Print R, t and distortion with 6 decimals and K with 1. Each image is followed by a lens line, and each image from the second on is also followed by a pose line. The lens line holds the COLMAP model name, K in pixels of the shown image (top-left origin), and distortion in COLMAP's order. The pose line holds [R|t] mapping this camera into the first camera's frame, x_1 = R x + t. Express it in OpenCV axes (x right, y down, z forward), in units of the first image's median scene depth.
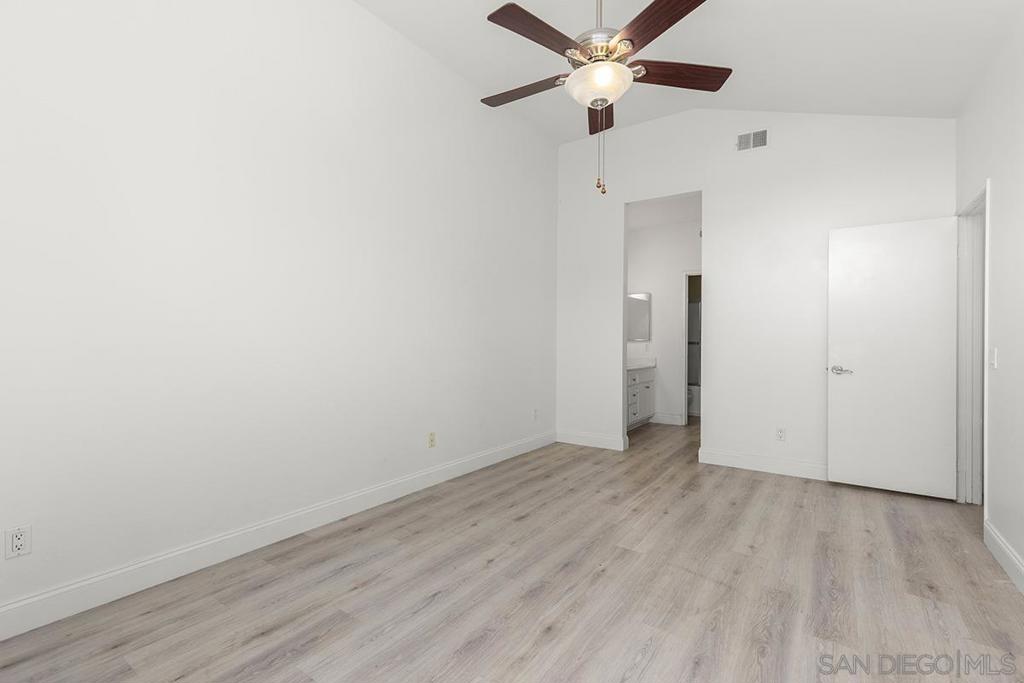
lens RADIAL K [[461.2, 0, 517.5], [0, 461.2, 337.1], [0, 0, 1]] dist [0.004773, 0.000341]
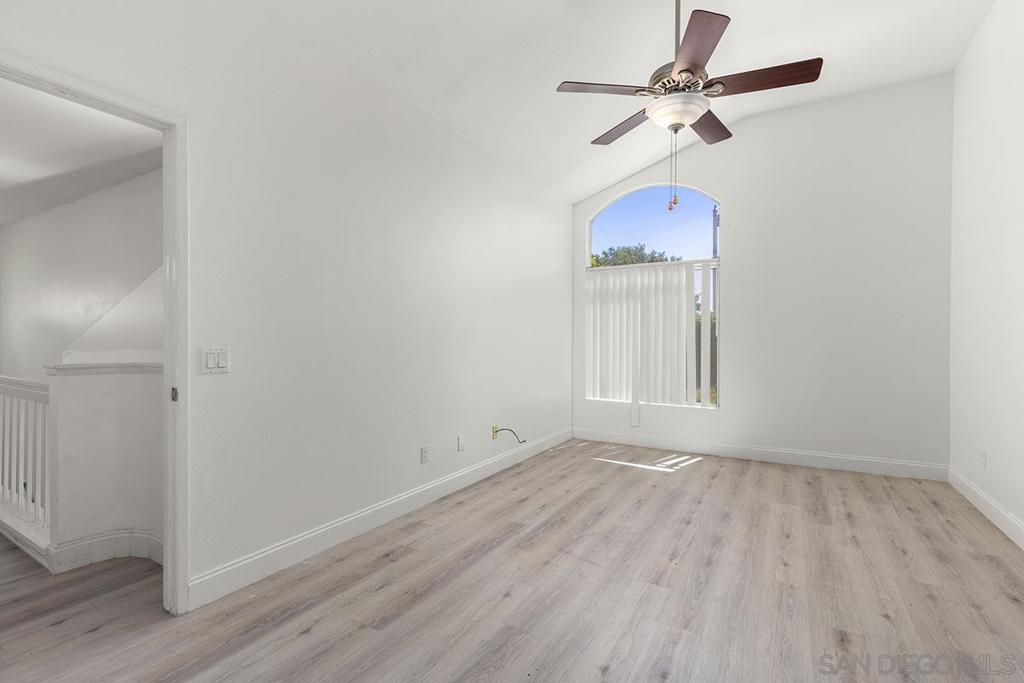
lens RADIAL K [[461.2, 0, 517.5], [0, 461.2, 337.1], [0, 0, 1]] dist [0.004773, 0.000341]
pose [[-0.997374, -0.007198, -0.072060, 0.636398], [-0.006608, 0.999943, -0.008413, 0.008383], [0.072116, -0.007914, -0.997365, 2.098000]]
